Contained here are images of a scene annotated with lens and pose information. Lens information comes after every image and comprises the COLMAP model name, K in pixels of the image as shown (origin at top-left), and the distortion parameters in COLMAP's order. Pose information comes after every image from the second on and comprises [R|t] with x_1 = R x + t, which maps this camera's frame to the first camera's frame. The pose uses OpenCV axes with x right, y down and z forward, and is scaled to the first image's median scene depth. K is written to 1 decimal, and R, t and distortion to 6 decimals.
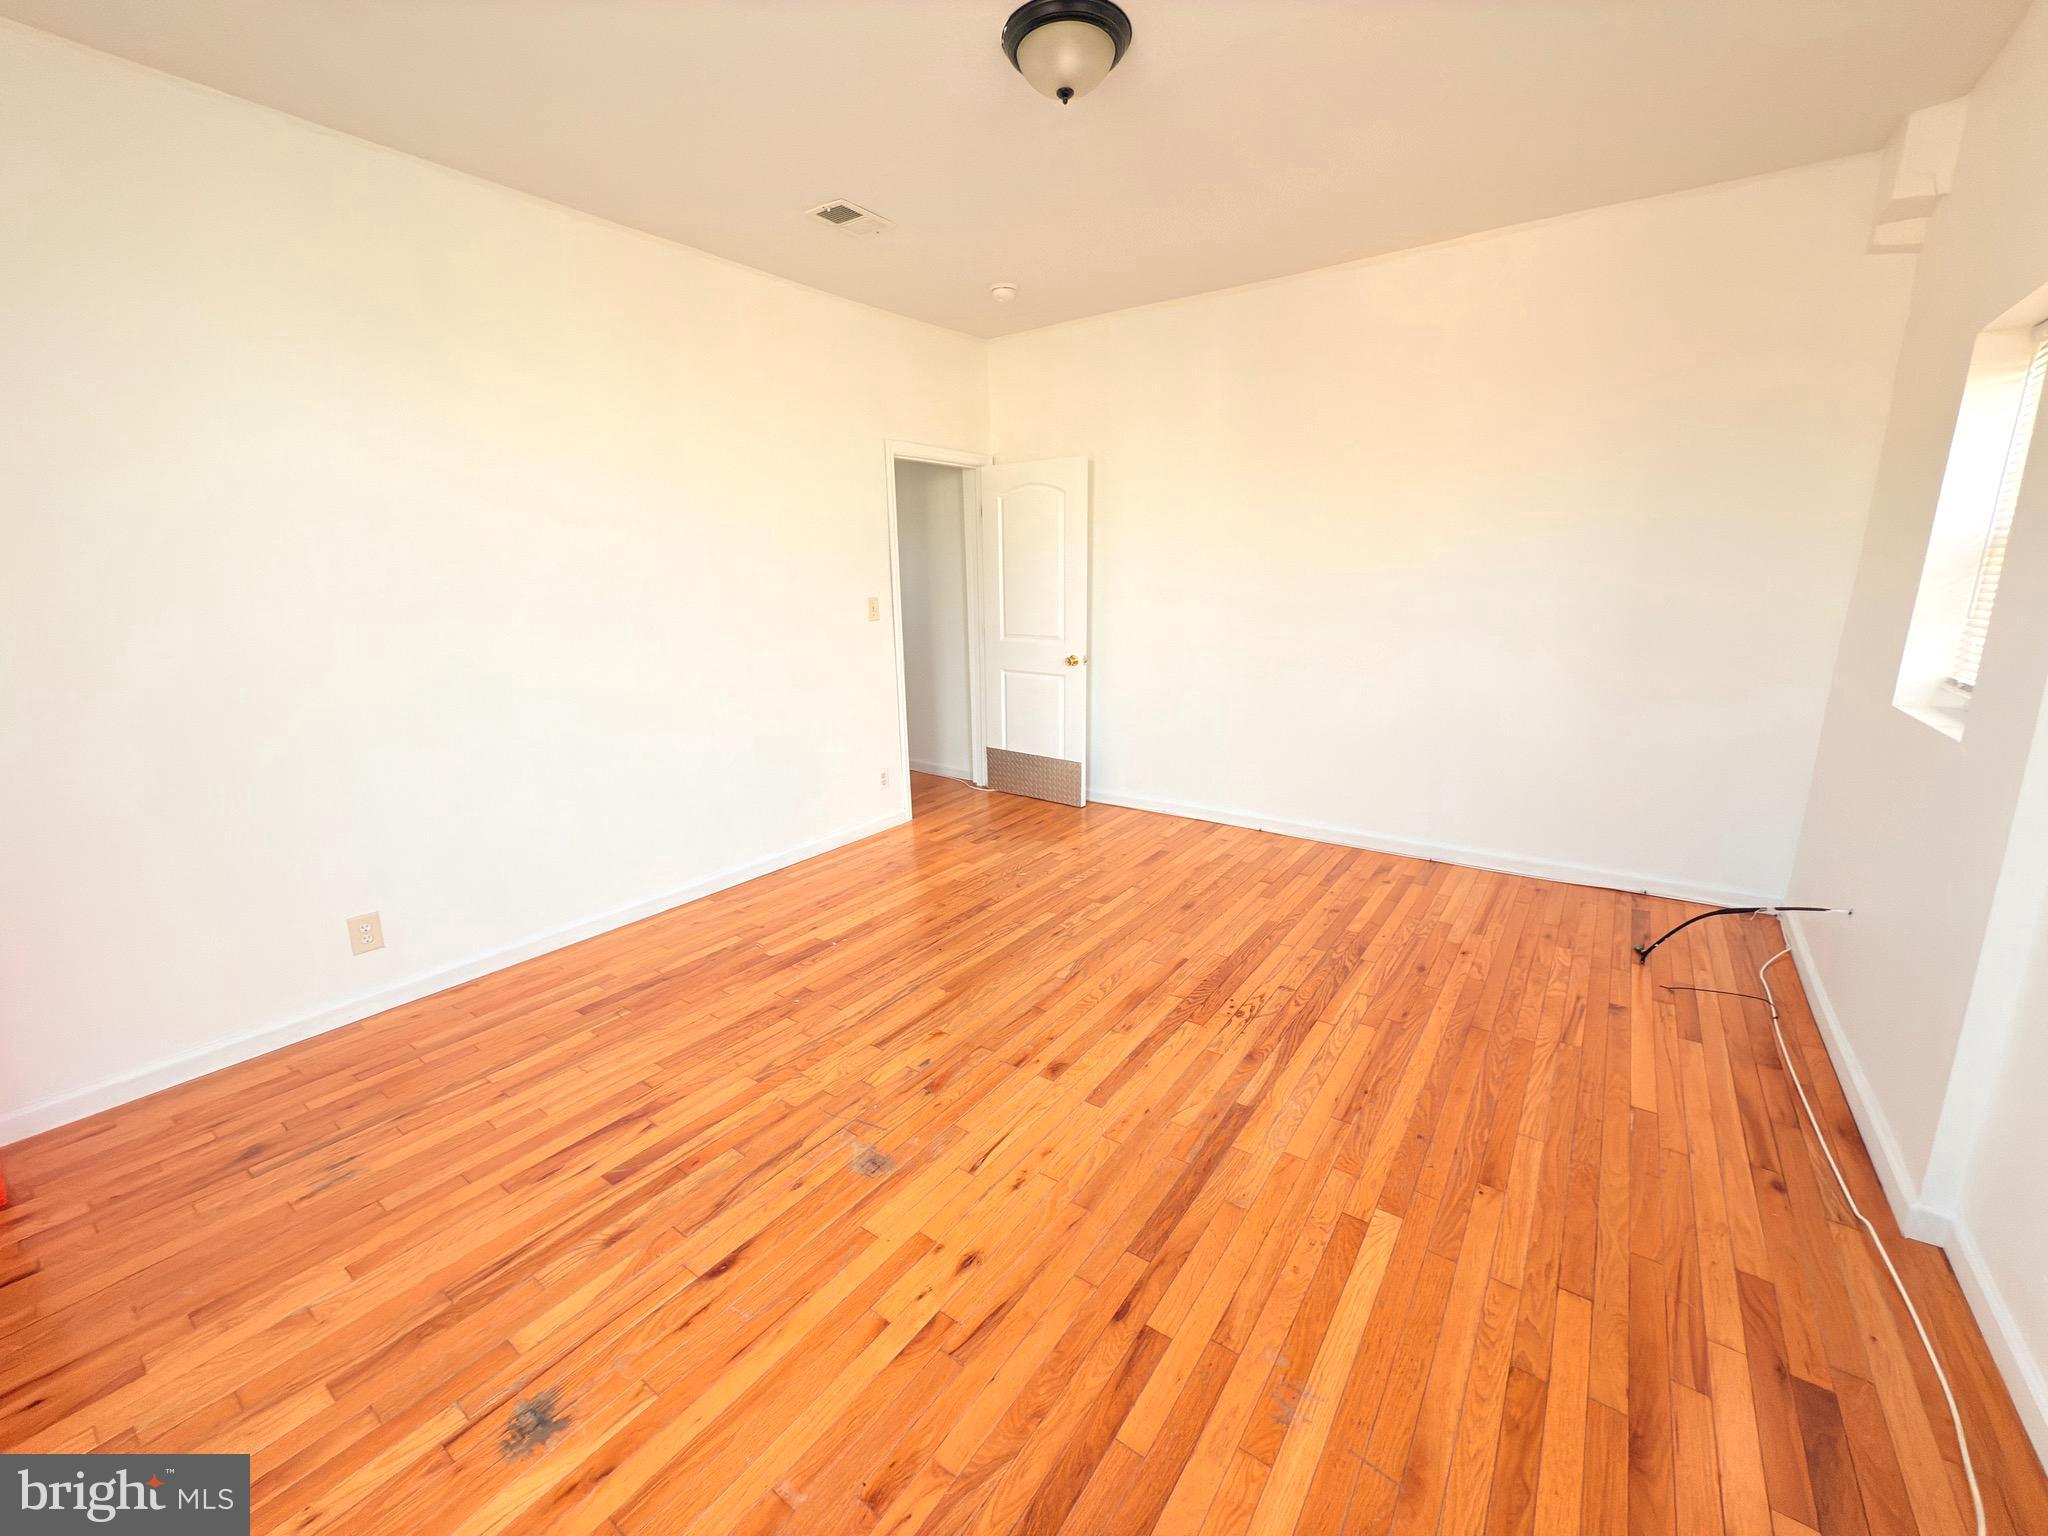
lens RADIAL K [[814.8, 0, 1022.6], [0, 814.8, 768.7], [0, 0, 1]] dist [-0.000197, -0.000162]
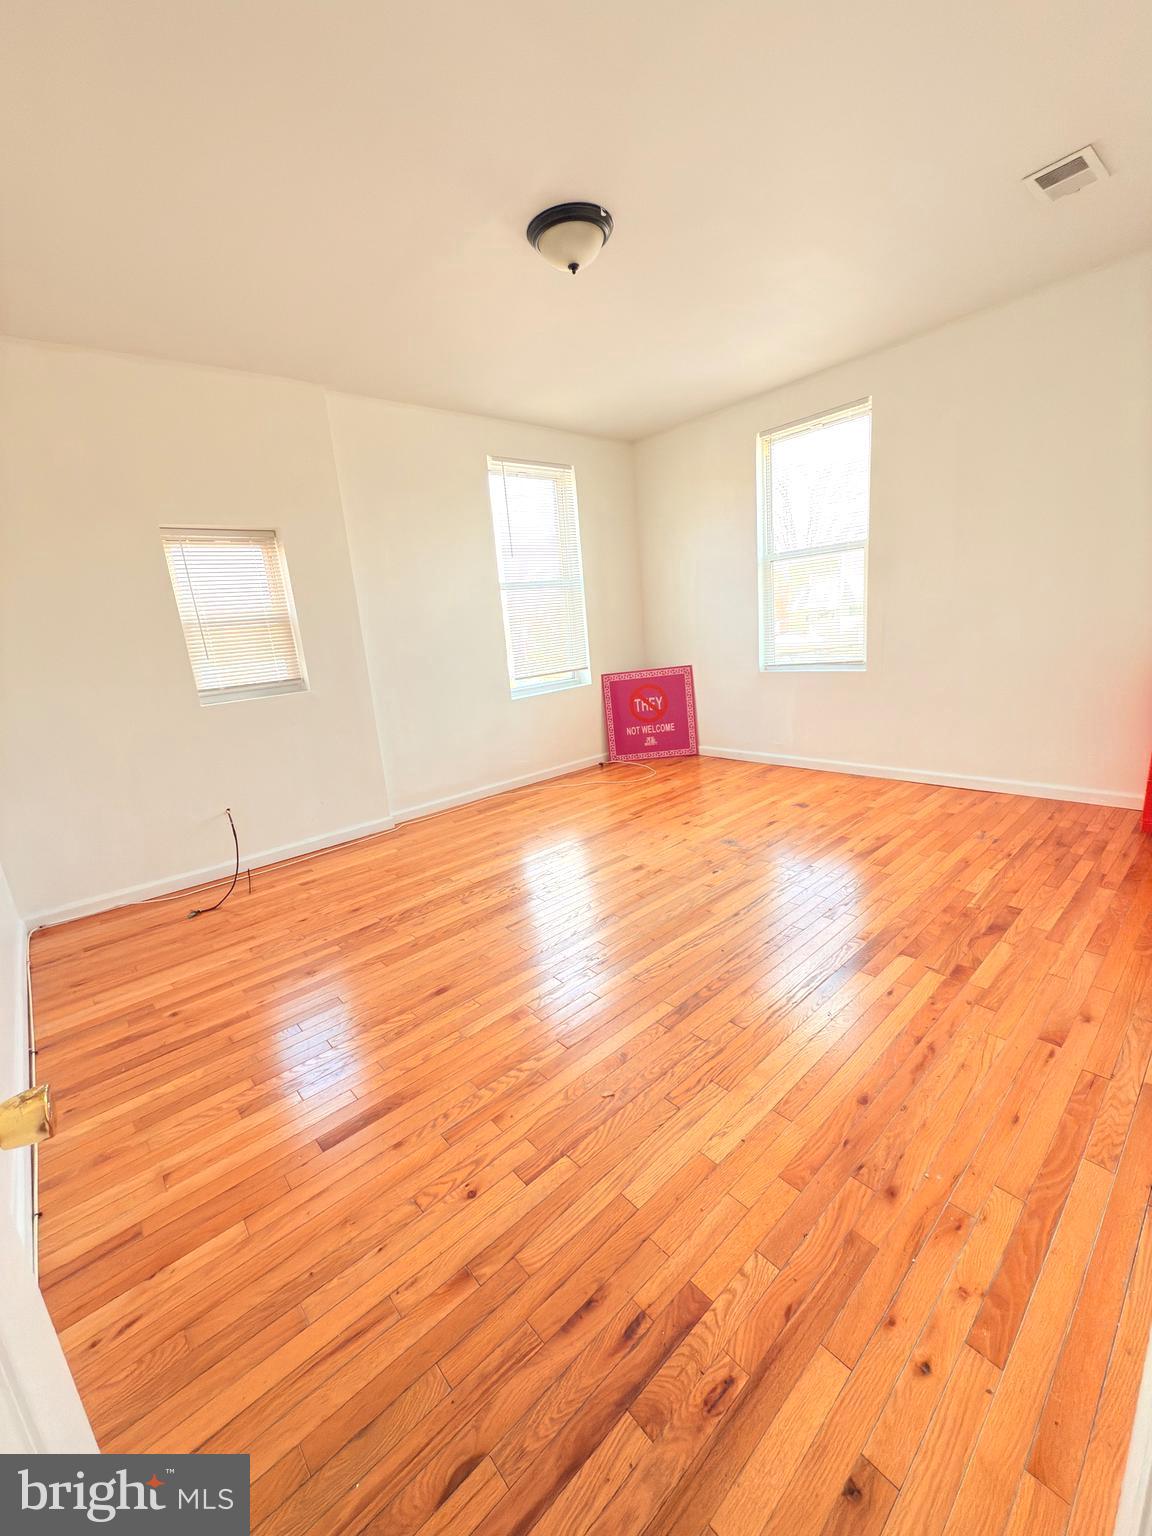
lens RADIAL K [[611.1, 0, 573.7], [0, 611.1, 768.1], [0, 0, 1]] dist [-0.000197, -0.000162]
pose [[-0.970721, 0.047550, 0.235457, -0.113211], [0.151638, 0.881516, 0.447140, -0.348317], [-0.186297, 0.469753, -0.862917, 1.608138]]
